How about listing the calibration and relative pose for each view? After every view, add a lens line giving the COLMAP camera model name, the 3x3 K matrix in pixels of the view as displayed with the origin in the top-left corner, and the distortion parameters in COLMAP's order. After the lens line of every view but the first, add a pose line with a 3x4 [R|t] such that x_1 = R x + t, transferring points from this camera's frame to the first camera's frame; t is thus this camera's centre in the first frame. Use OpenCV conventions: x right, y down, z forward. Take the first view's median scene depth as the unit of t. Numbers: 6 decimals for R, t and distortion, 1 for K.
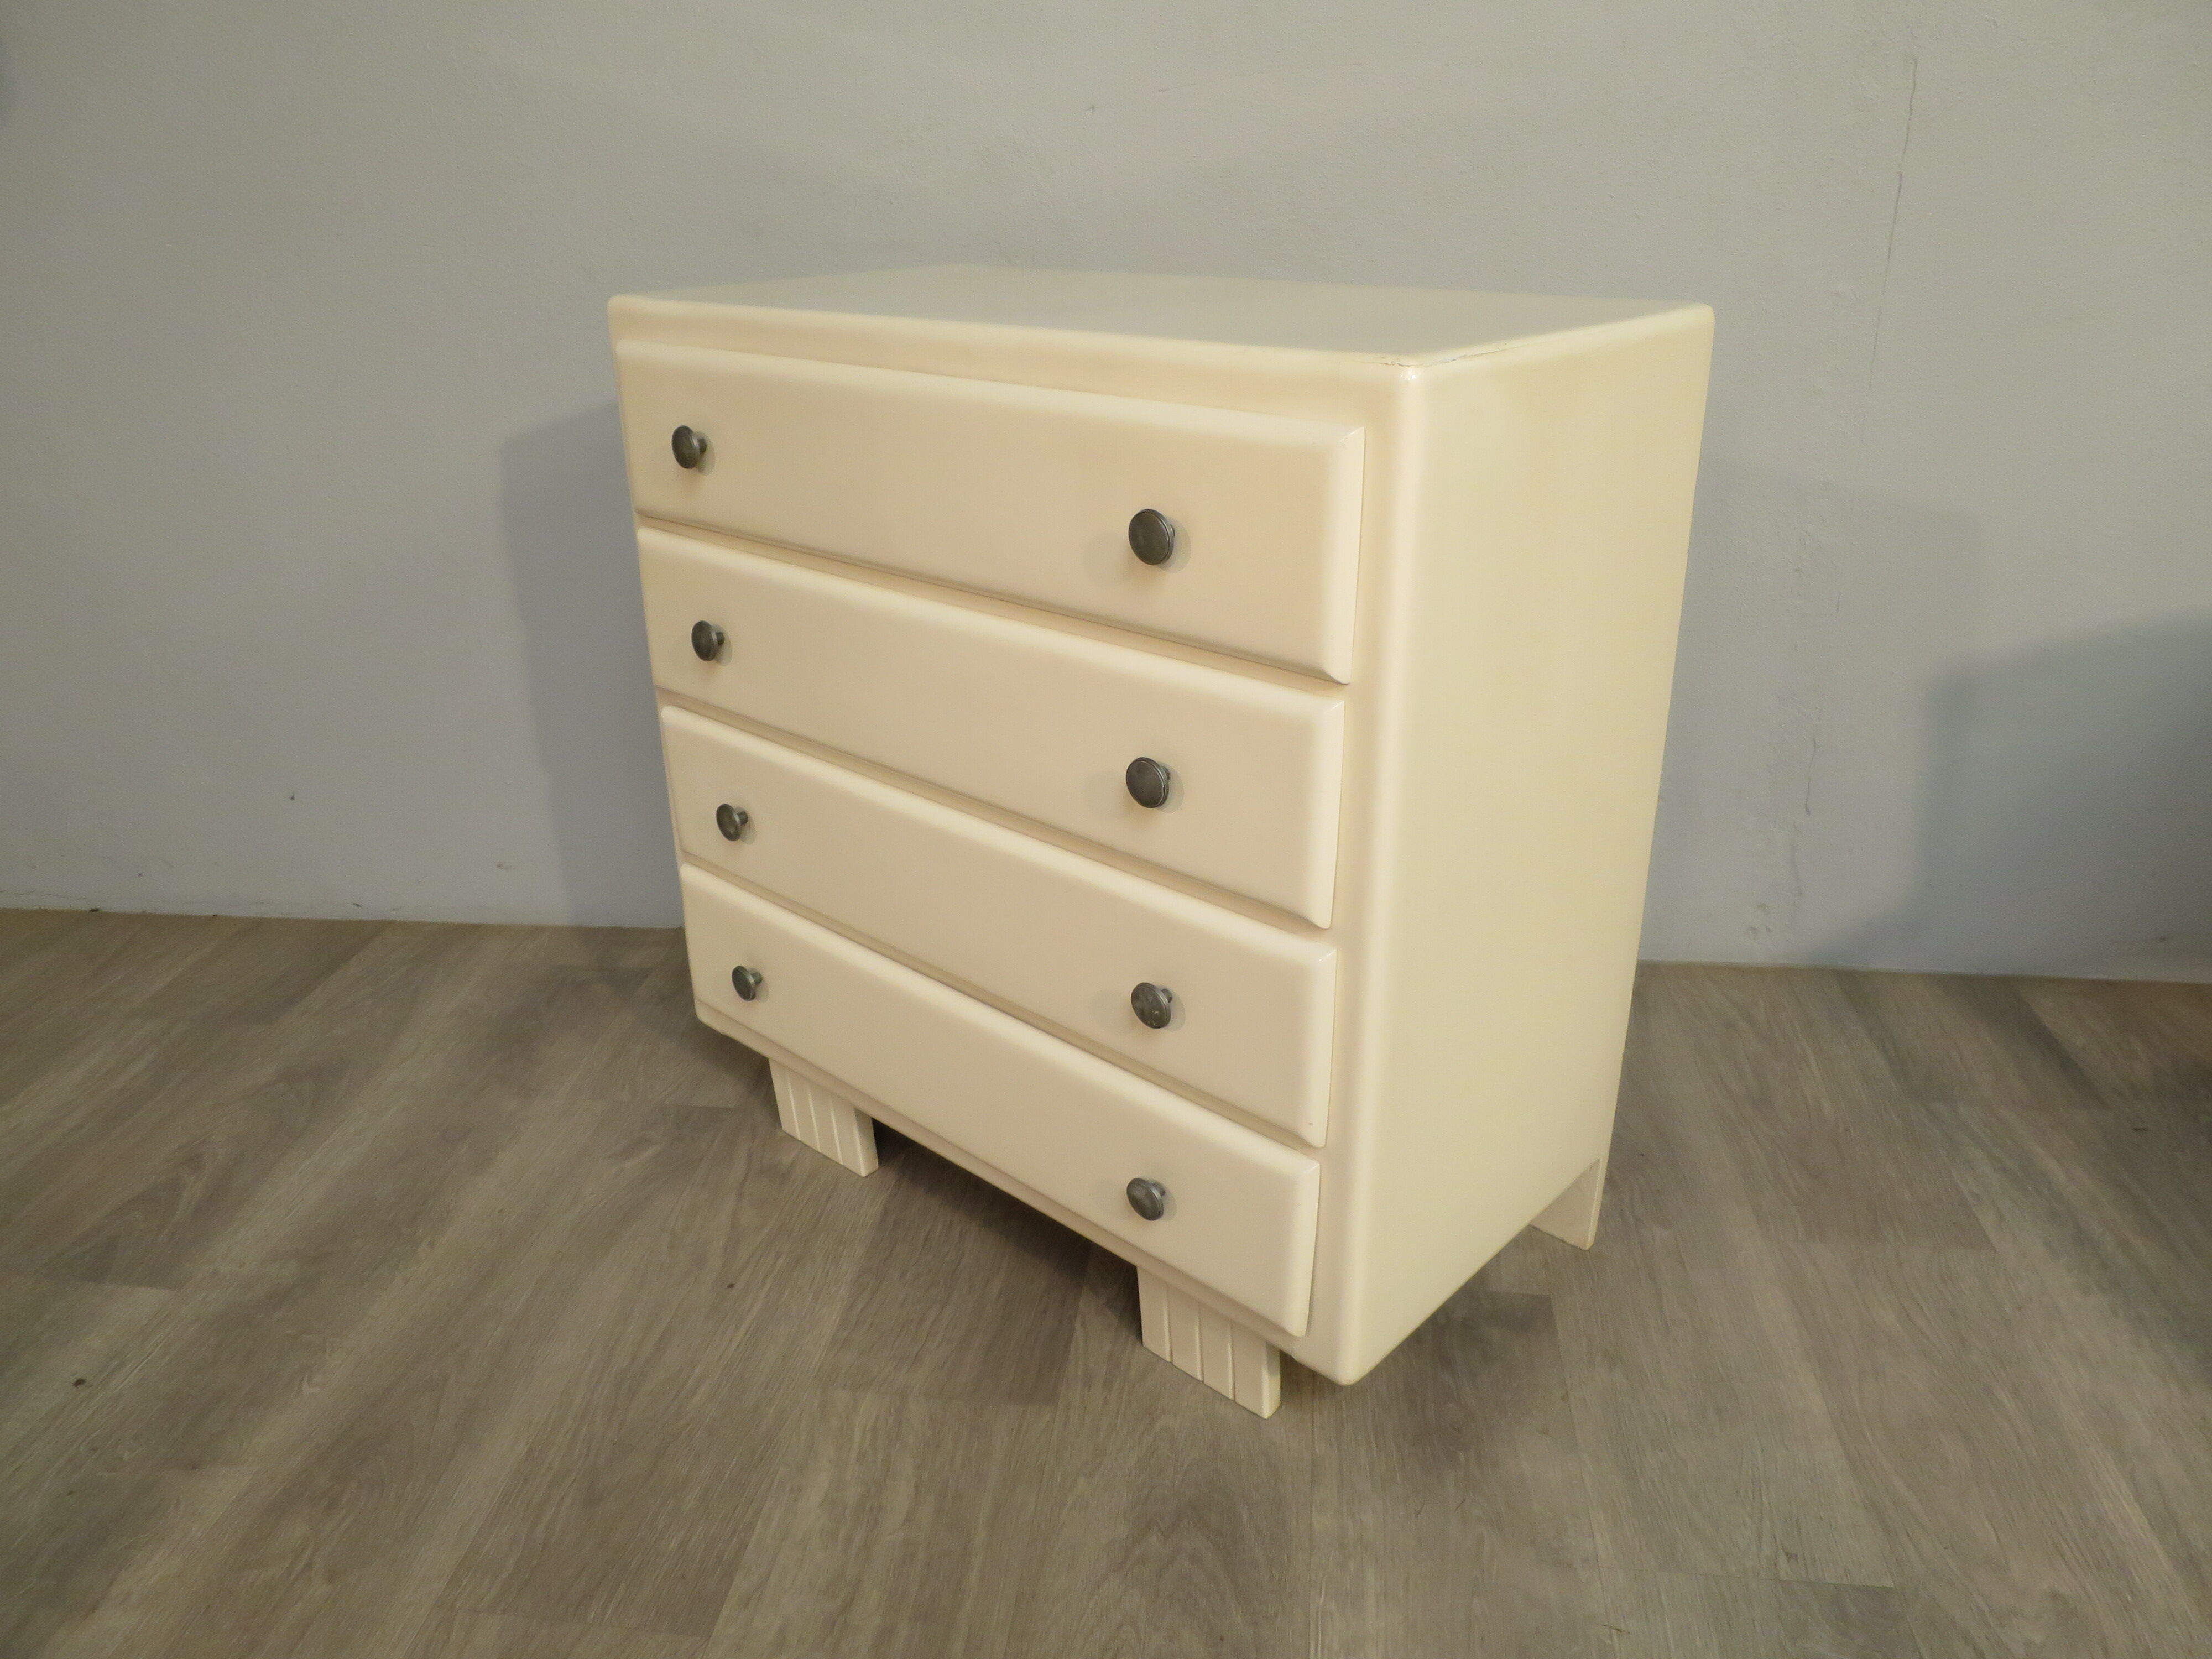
lens RADIAL K [[1586.7, 0, 1108.2], [0, 1586.7, 829.5], [0, 0, 1]] dist [-0.050139, 0.015622]
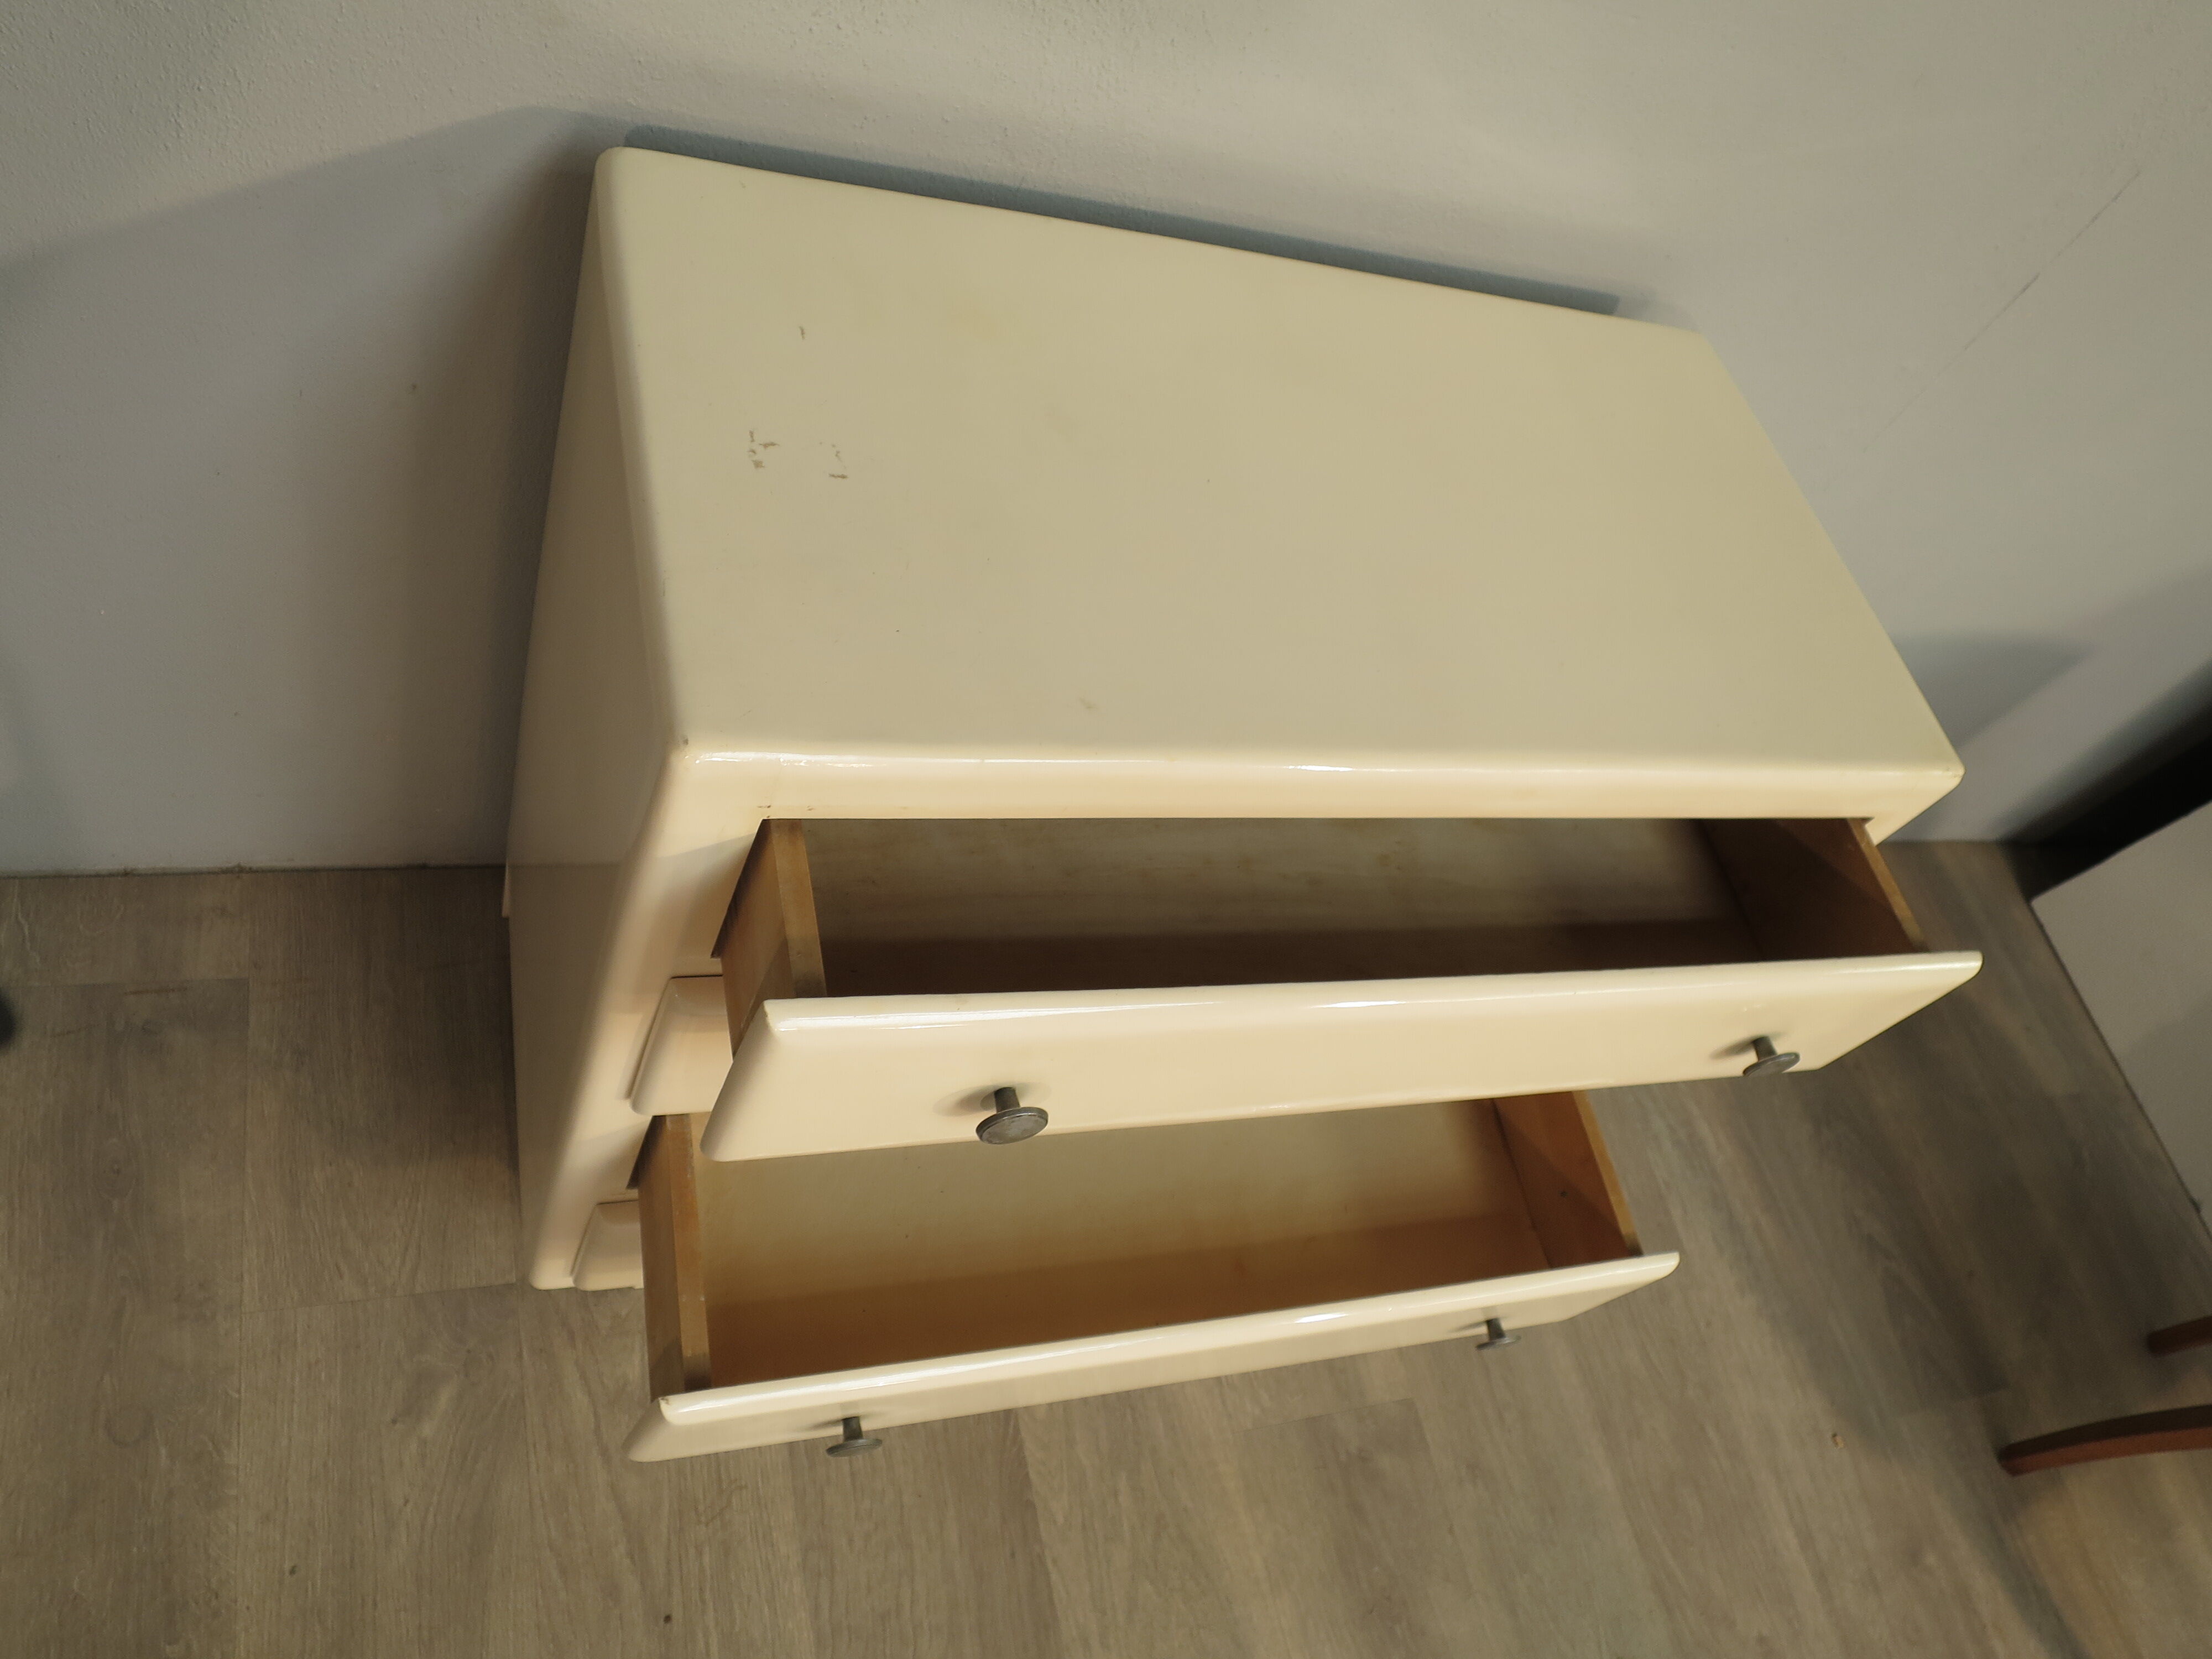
lens RADIAL K [[1586.7, 0, 1113.9], [0, 1586.7, 834.1], [0, 0, 1]] dist [-0.050139, 0.015622]
pose [[0.860289, -0.098132, 0.500272, -0.404032], [-0.212551, 0.822901, 0.526930, -0.551424], [-0.463383, -0.559646, 0.687075, 0.524857]]
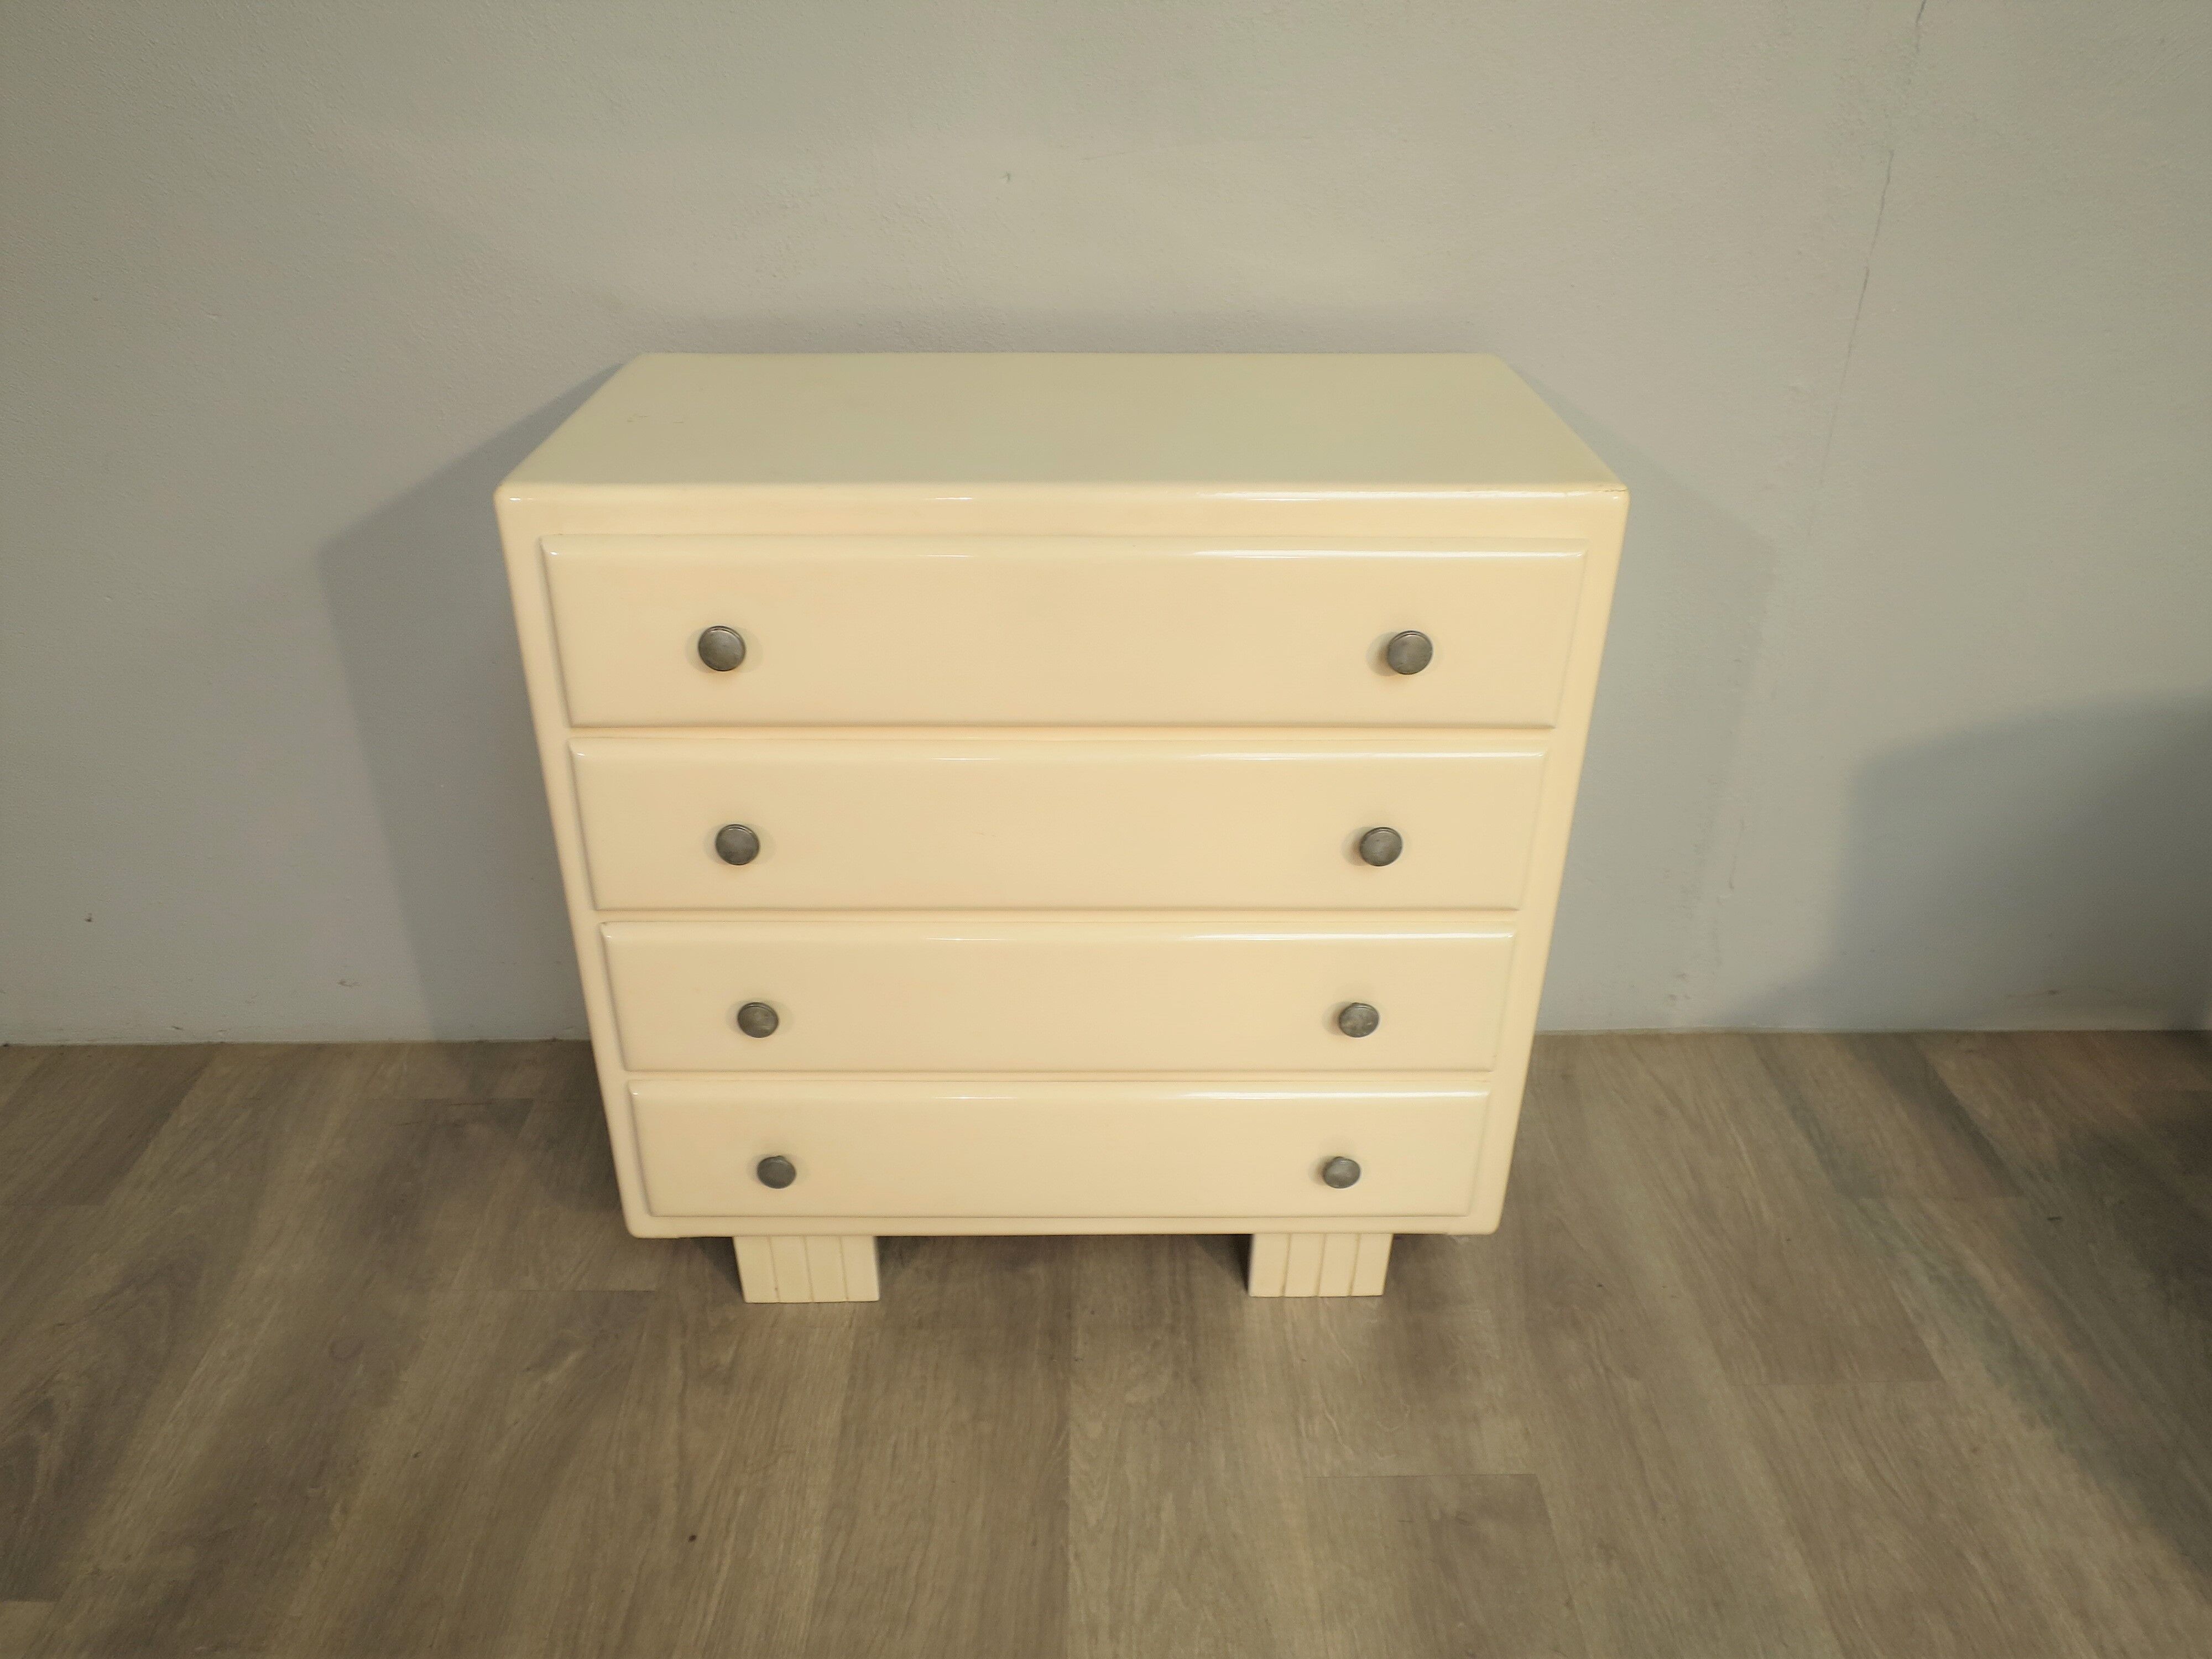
lens RADIAL K [[1586.7, 0, 1105.9], [0, 1586.7, 830.6], [0, 0, 1]] dist [-0.050139, 0.015622]
pose [[0.990304, -0.043374, 0.131969, -0.098656], [0.028265, 0.993046, 0.114281, -0.219438], [-0.136008, -0.109442, 0.984644, 0.096435]]
